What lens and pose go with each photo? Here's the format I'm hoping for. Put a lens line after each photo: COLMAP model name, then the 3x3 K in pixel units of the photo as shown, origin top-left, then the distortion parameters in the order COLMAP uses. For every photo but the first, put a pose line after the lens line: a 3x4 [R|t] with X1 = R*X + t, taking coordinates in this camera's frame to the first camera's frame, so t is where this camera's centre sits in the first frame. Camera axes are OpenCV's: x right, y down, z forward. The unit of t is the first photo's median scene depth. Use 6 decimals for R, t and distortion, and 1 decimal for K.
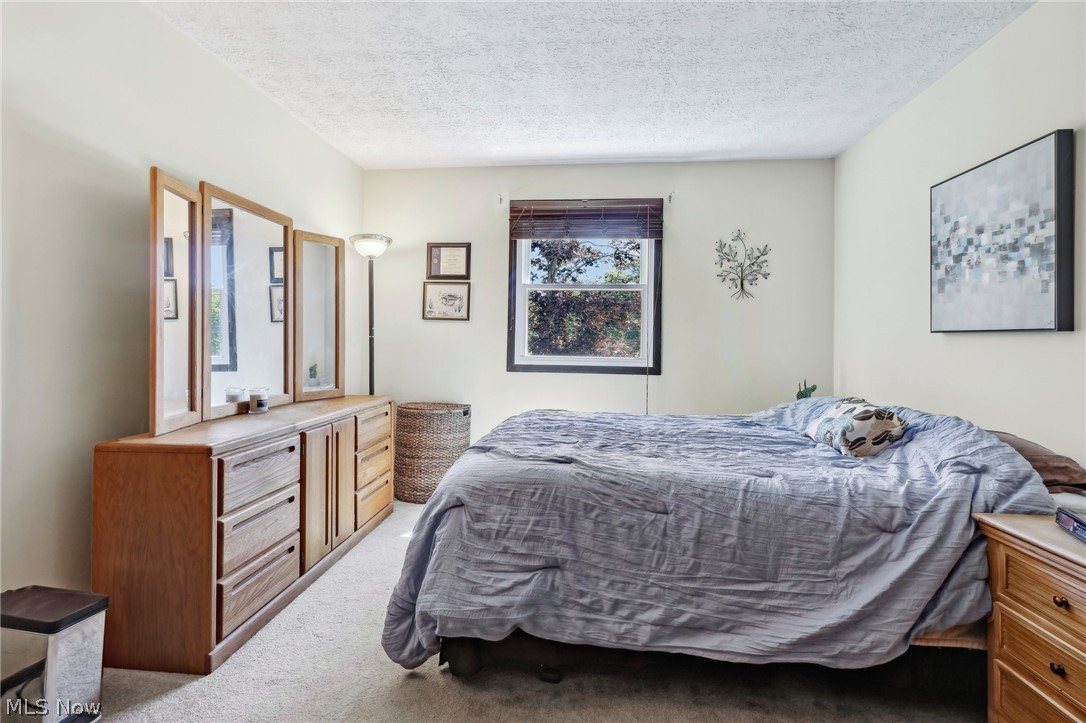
lens RADIAL K [[510.2, 0, 540.3], [0, 510.2, 337.5], [0, 0, 1]] dist [0.004290, -0.001542]
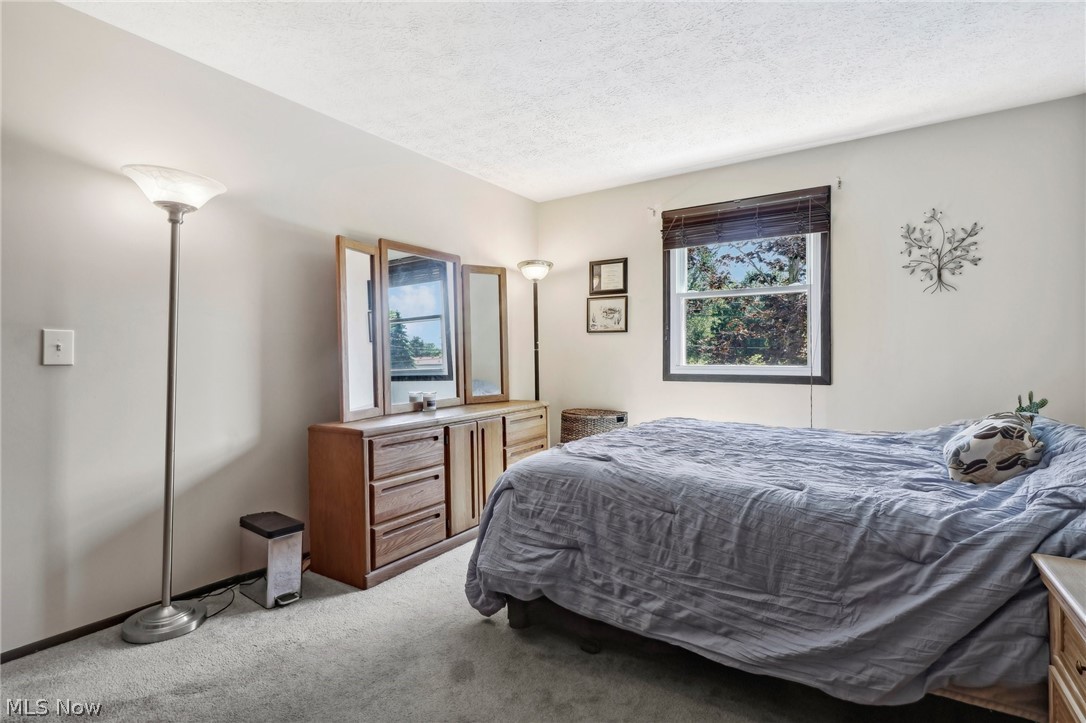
lens RADIAL K [[510.2, 0, 548.1], [0, 510.2, 358.7], [0, 0, 1]] dist [0.004290, -0.001542]
pose [[0.897120, -0.016419, -0.441481, 0.353287], [0.024916, 0.999599, 0.013454, 0.006426], [0.441083, -0.023070, 0.897170, -0.029418]]
